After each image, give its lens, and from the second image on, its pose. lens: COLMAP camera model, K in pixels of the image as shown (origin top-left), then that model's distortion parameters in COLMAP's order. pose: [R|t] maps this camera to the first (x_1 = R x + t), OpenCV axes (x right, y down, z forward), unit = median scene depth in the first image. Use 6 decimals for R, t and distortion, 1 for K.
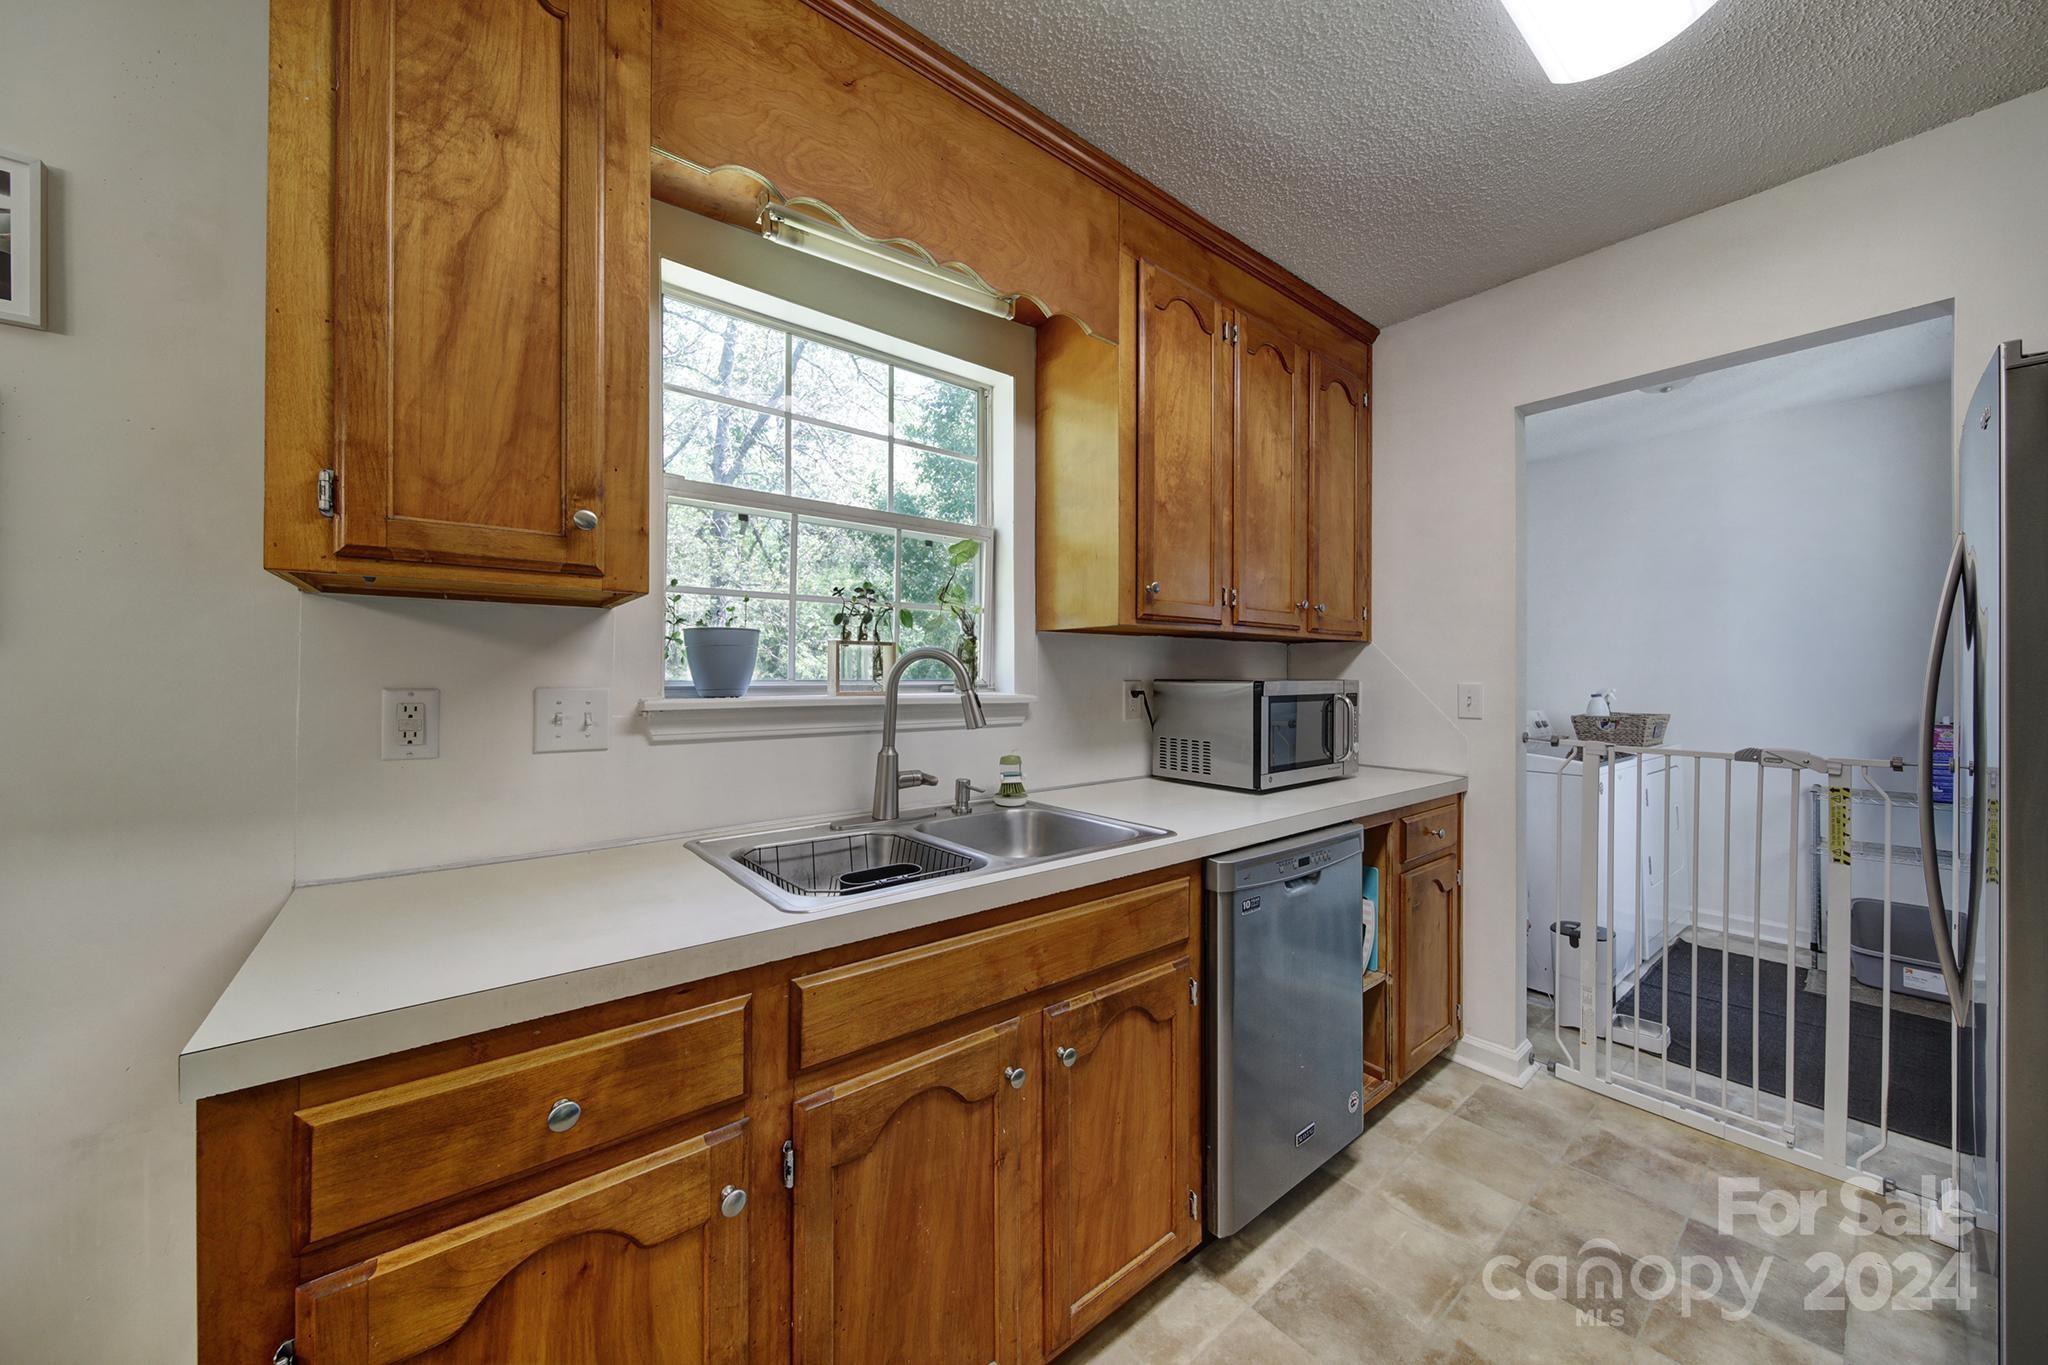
lens RADIAL K [[722.7, 0, 1013.4], [0, 722.7, 666.0], [0, 0, 1]] dist [-0.000762, -0.000730]
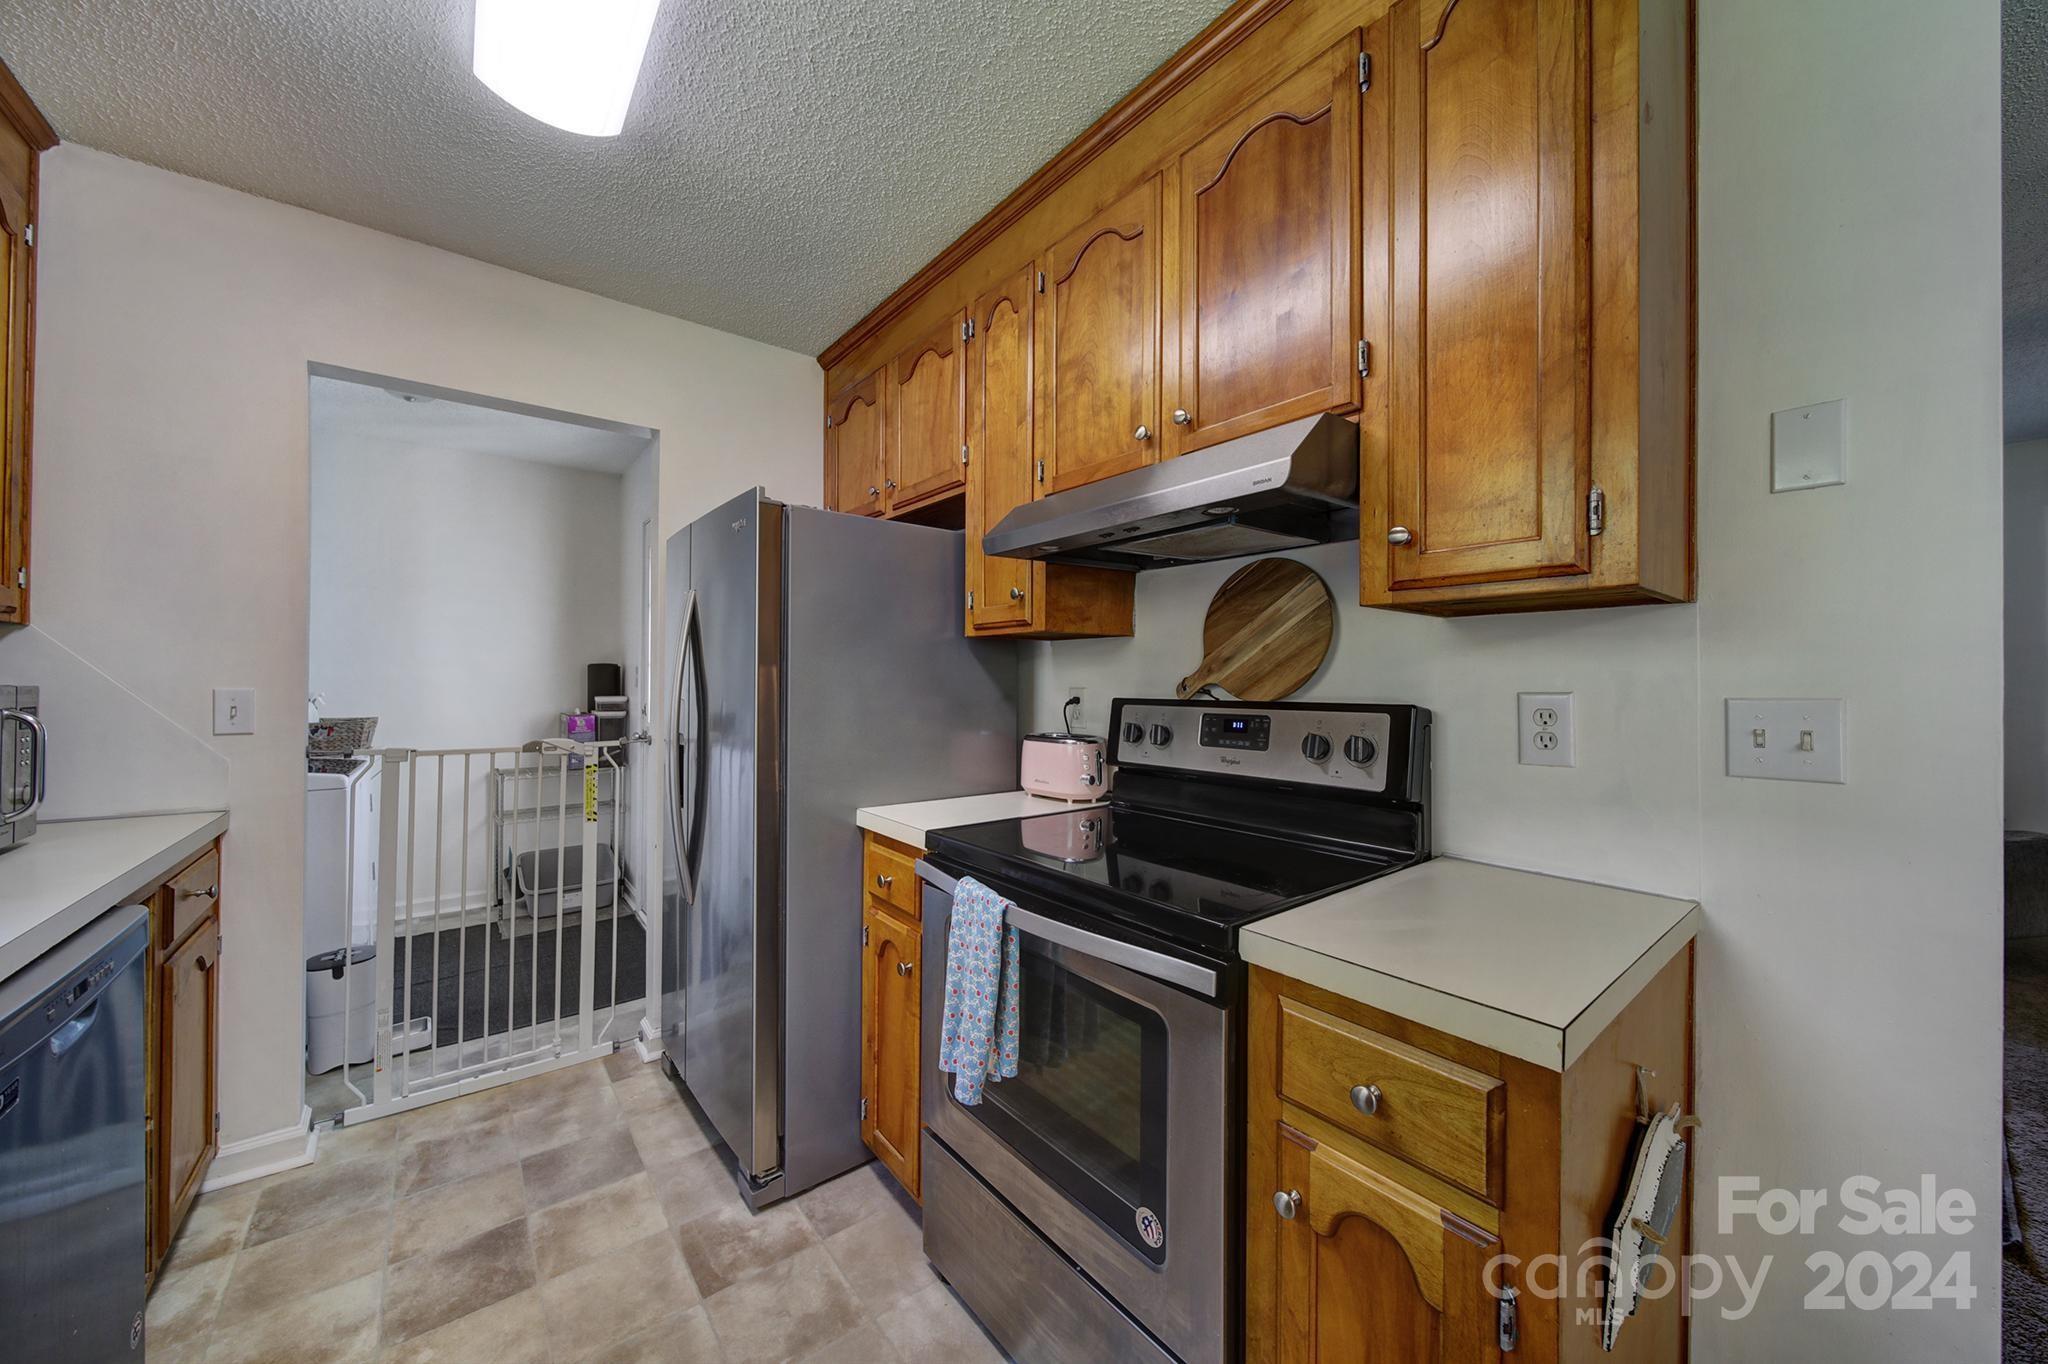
lens RADIAL K [[722.7, 0, 1019.6], [0, 722.7, 675.1], [0, 0, 1]] dist [-0.000762, -0.000730]
pose [[0.011335, 0.007975, 0.999904, -0.141448], [-0.018924, 0.999791, -0.007759, -0.001182], [-0.999757, -0.018835, 0.011483, 0.160591]]
